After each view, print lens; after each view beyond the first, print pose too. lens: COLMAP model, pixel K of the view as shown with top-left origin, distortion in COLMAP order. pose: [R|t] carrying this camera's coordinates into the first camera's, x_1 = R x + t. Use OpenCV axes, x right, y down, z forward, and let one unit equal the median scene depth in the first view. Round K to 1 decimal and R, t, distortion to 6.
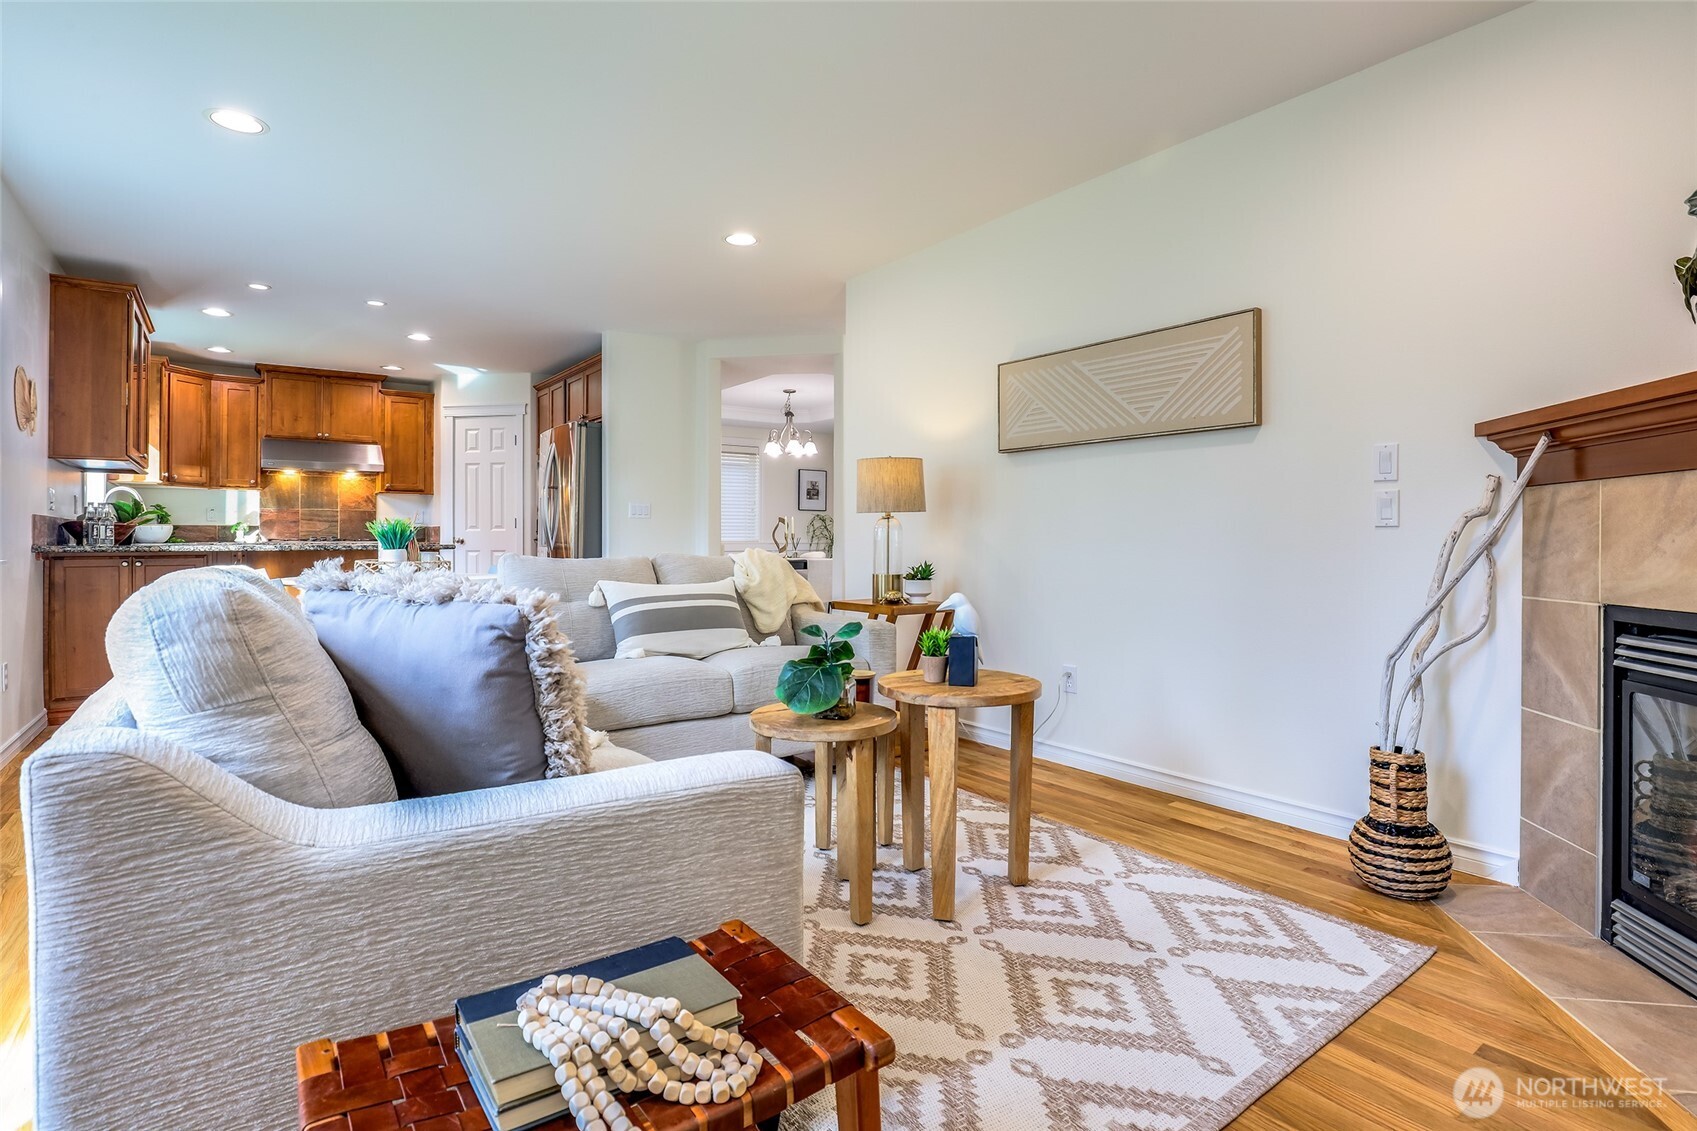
lens RADIAL K [[836.8, 0, 852.4], [0, 836.8, 556.2], [0, 0, 1]] dist [-0.023890, 0.000172]
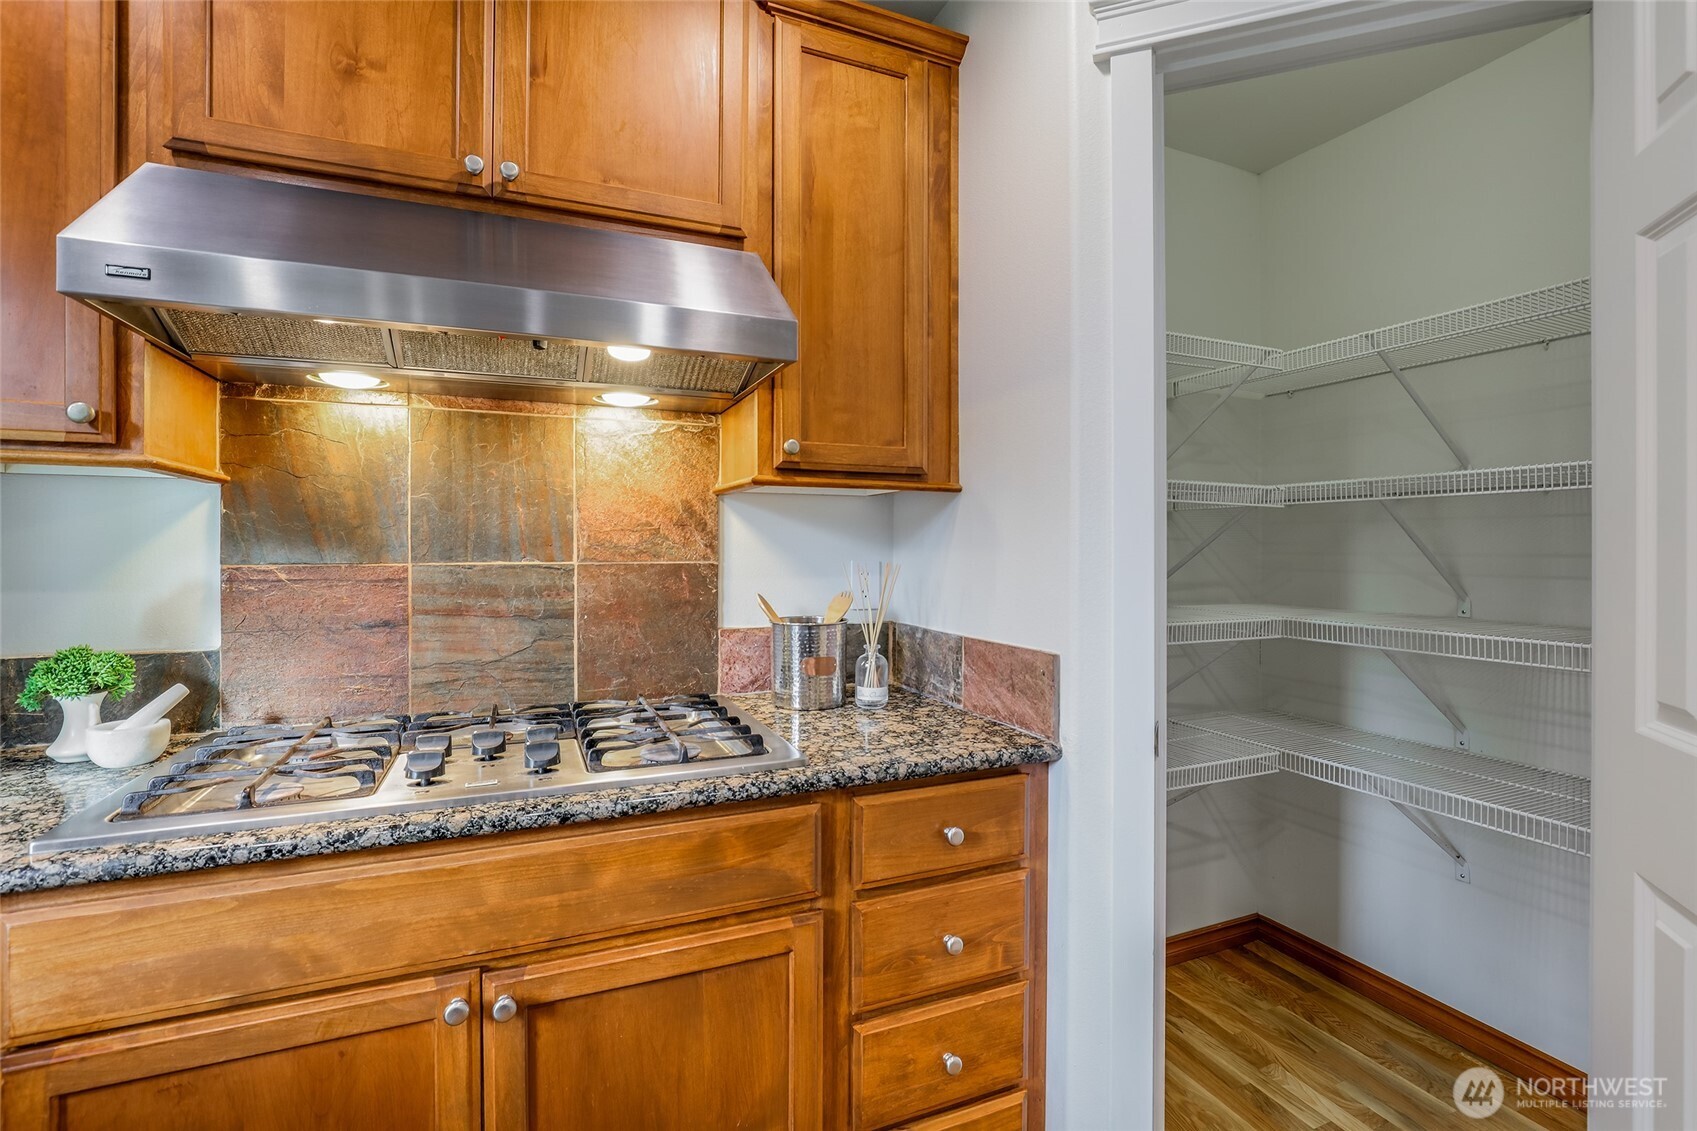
lens RADIAL K [[760.0, 0, 846.3], [0, 760.0, 551.9], [0, 0, 1]] dist [-0.024774, 0.006580]
pose [[0.970963, -0.002204, -0.239219, -0.515110], [-0.001854, 0.999858, -0.016736, -0.057769], [0.239222, 0.016693, 0.970821, 0.845361]]
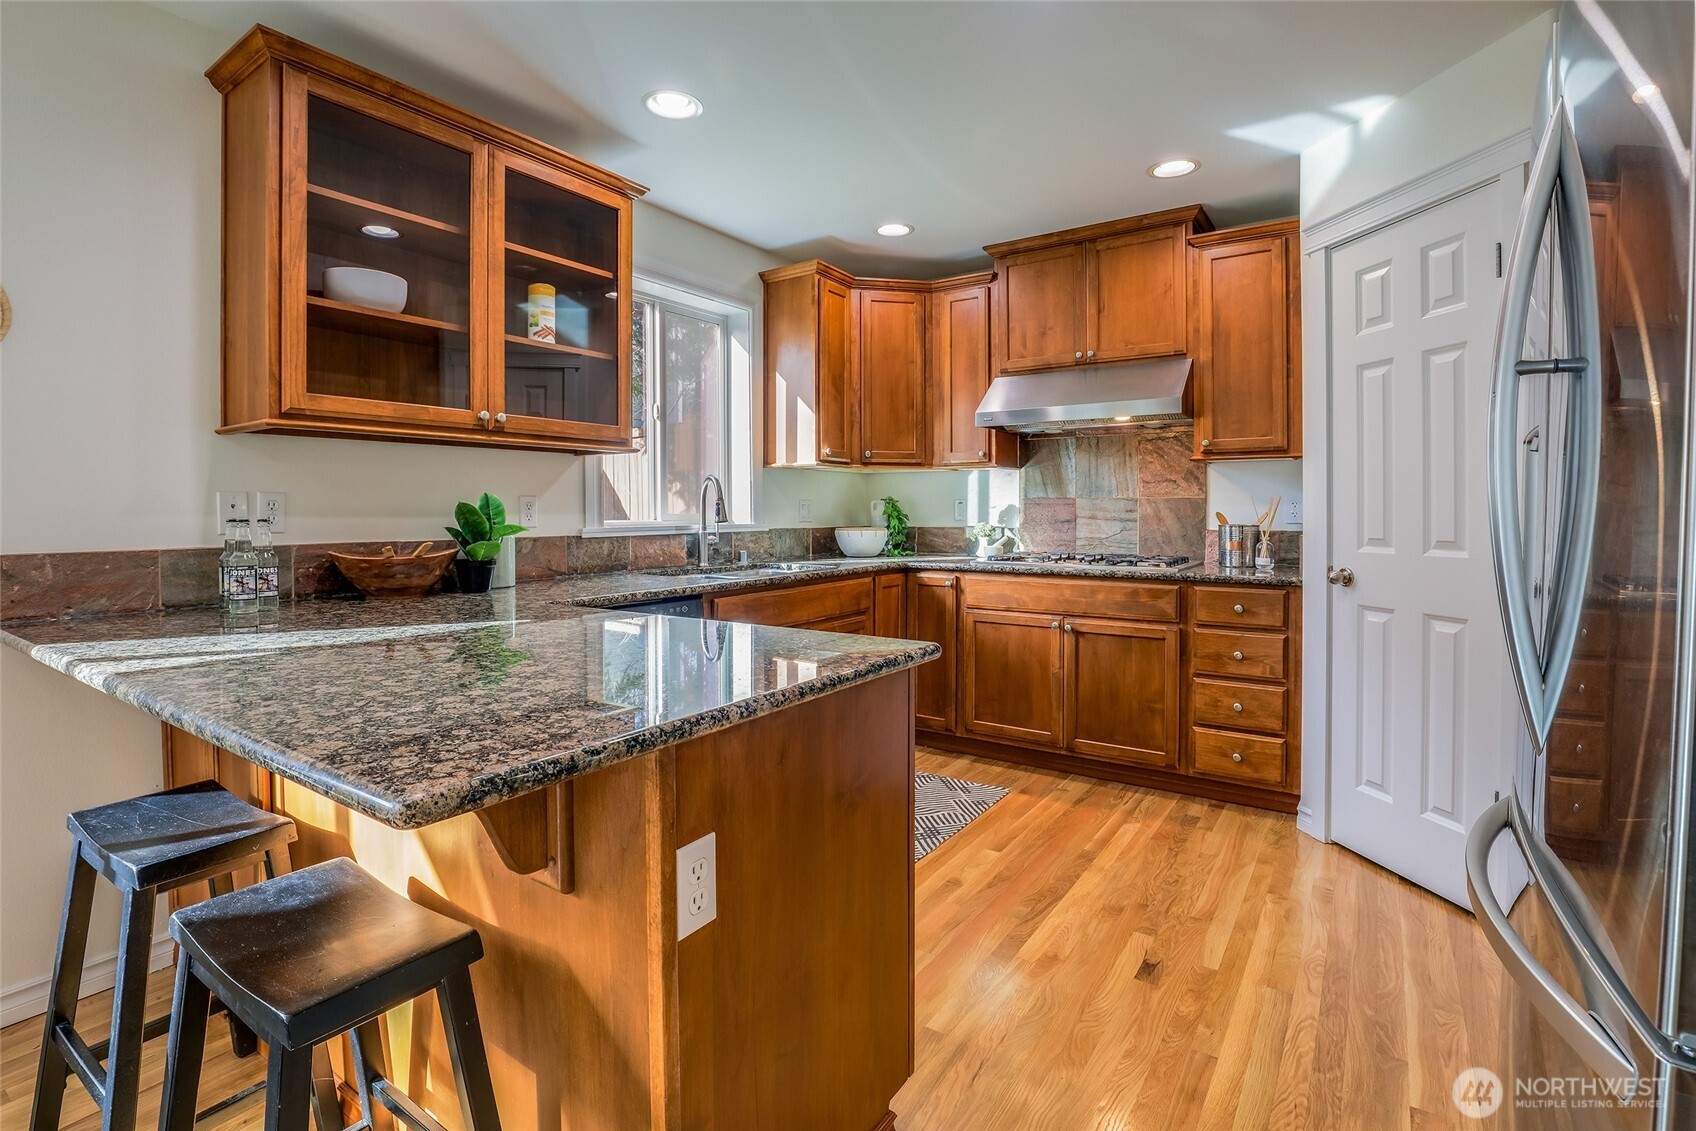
lens RADIAL K [[797.3, 0, 856.7], [0, 797.3, 516.8], [0, 0, 1]] dist [-0.036854, 0.000079]
pose [[0.330182, 0.006281, -0.943896, -0.216719], [-0.013494, 0.999907, 0.001934, -0.044019], [0.943821, 0.012099, 0.330236, 0.694292]]
